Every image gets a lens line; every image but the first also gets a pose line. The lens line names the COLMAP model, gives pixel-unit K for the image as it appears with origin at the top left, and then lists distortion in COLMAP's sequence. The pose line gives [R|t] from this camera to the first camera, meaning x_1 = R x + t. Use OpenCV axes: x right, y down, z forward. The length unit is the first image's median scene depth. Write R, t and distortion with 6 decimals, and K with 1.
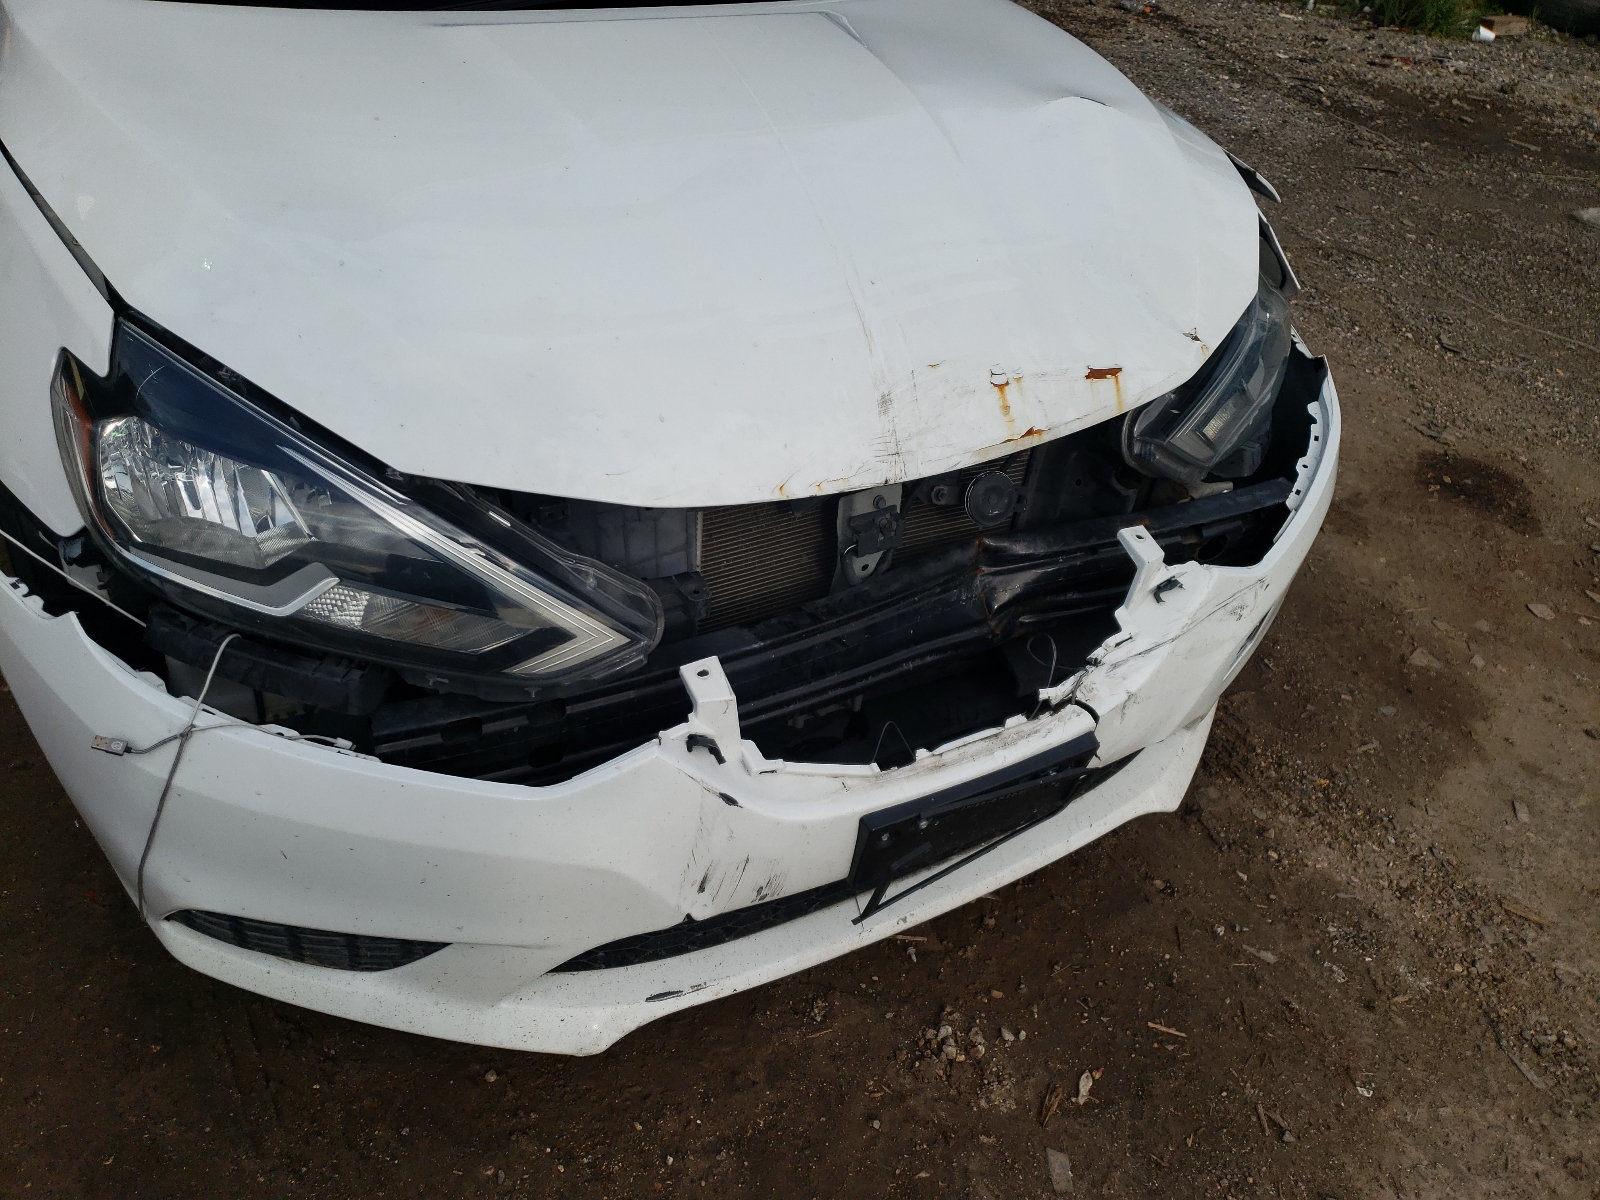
lens RADIAL K [[1225.2, 0, 800.0], [0, 1225.2, 600.0], [0, 0, 1]] dist [0.020751, -0.013515]
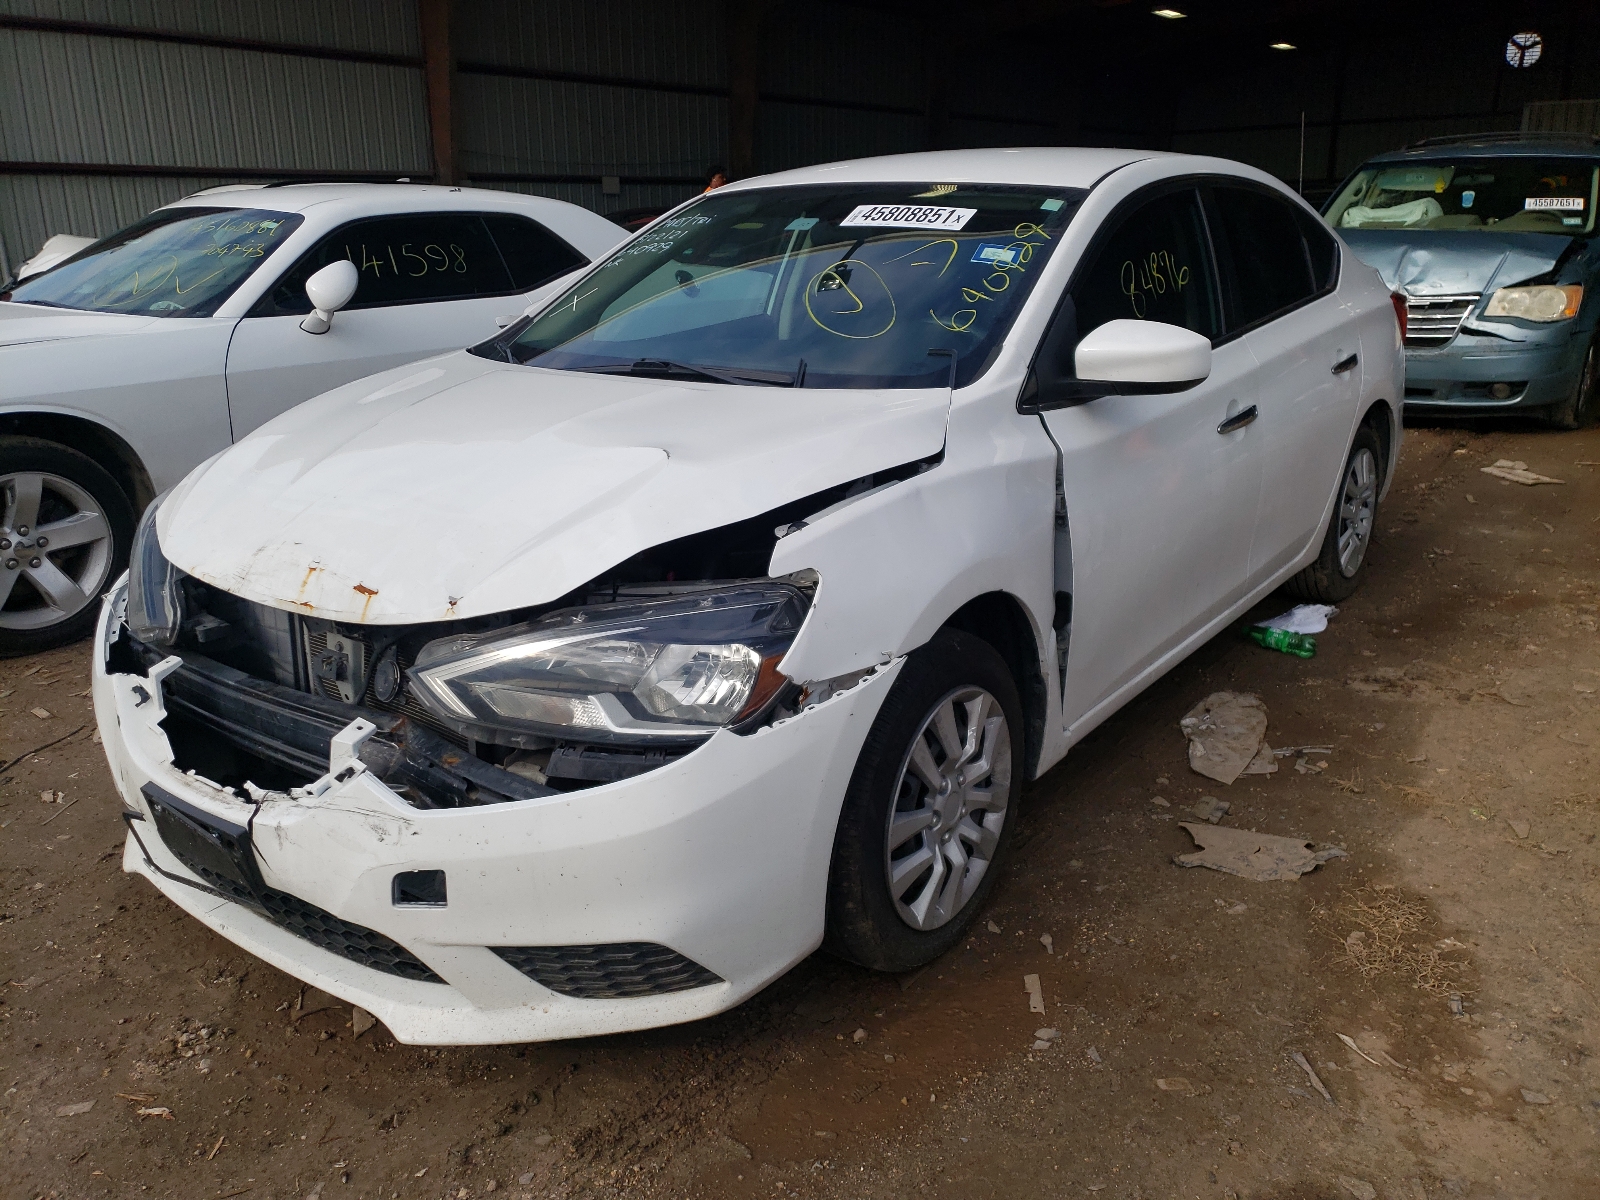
lens RADIAL K [[1225.2, 0, 800.0], [0, 1225.2, 600.0], [0, 0, 1]] dist [0.020751, -0.013515]
pose [[0.377512, 0.179769, -0.908387, 1.542226], [-0.495288, 0.868061, -0.034045, -0.340142], [0.782416, 0.462766, 0.416741, 0.758772]]
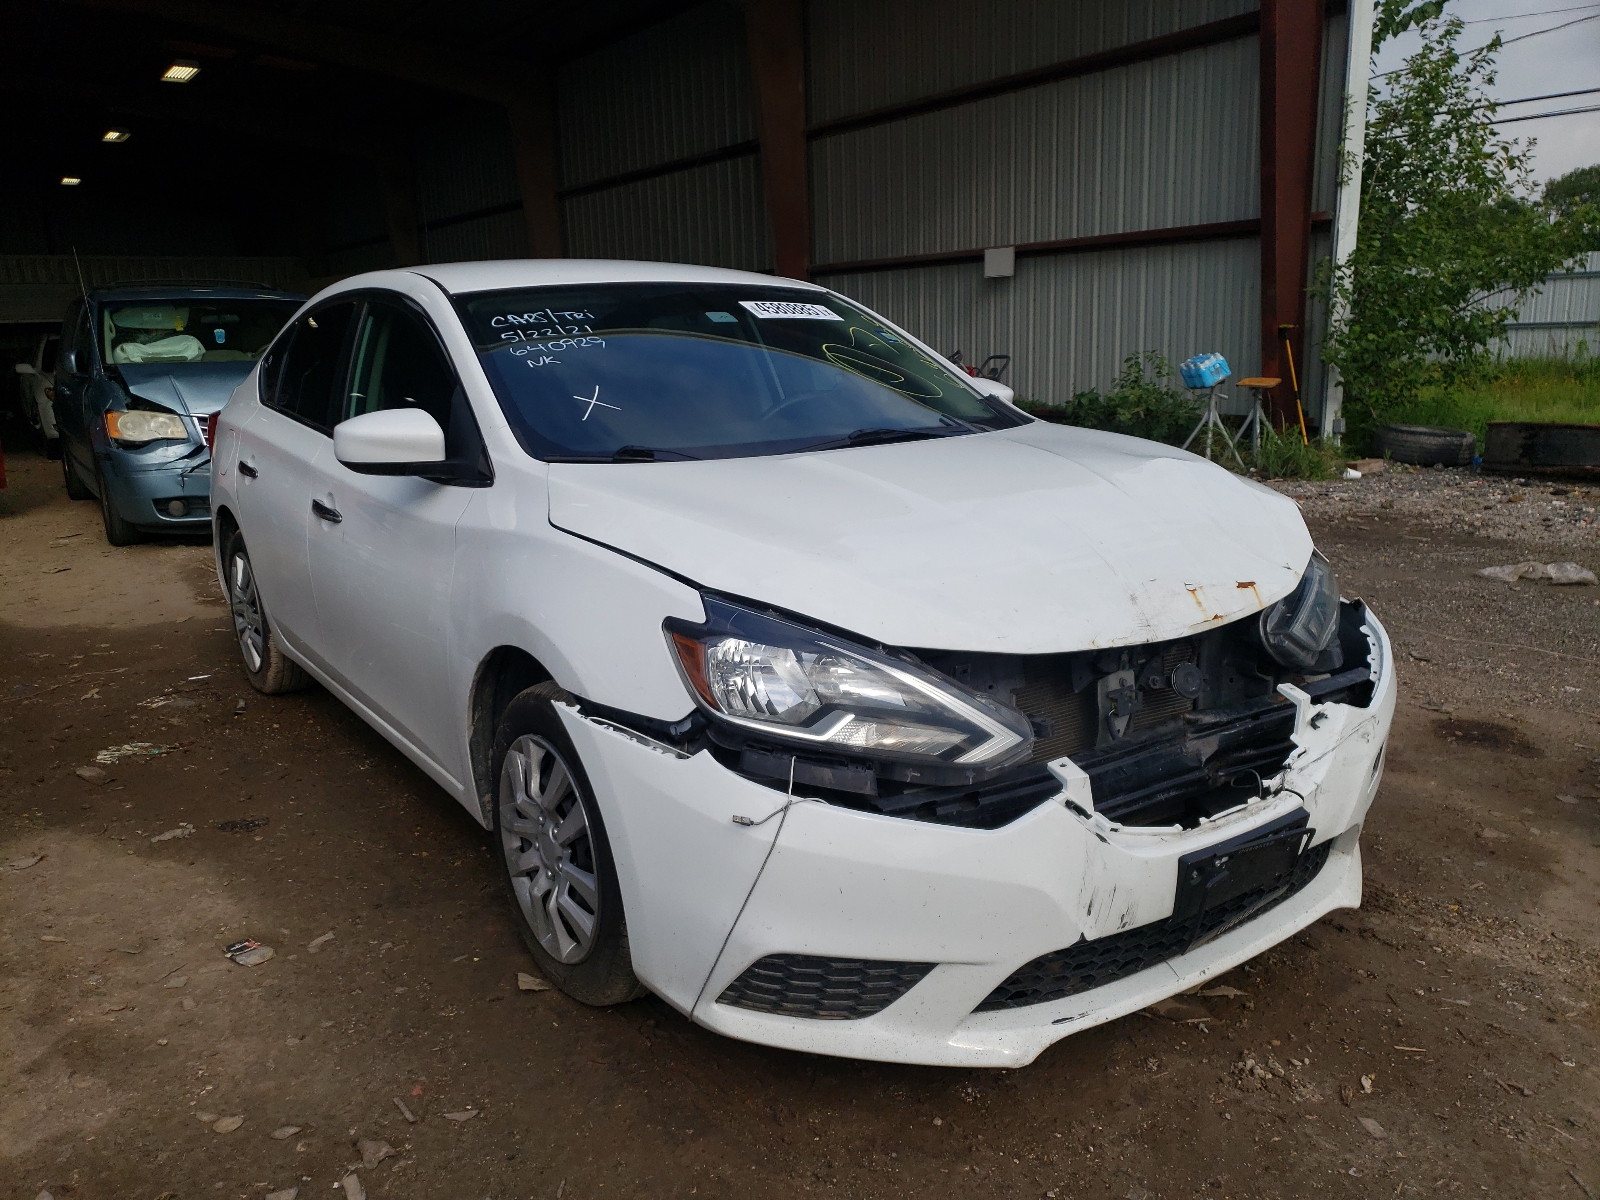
lens RADIAL K [[1189.3, 0, 800.0], [0, 1189.3, 600.0], [0, 0, 1]] dist [-0.042348, 0.066397]
pose [[0.991871, -0.123144, 0.032043, -0.359825], [0.125919, 0.913645, -0.386520, 0.336156], [0.018322, 0.387413, 0.921724, -0.406111]]
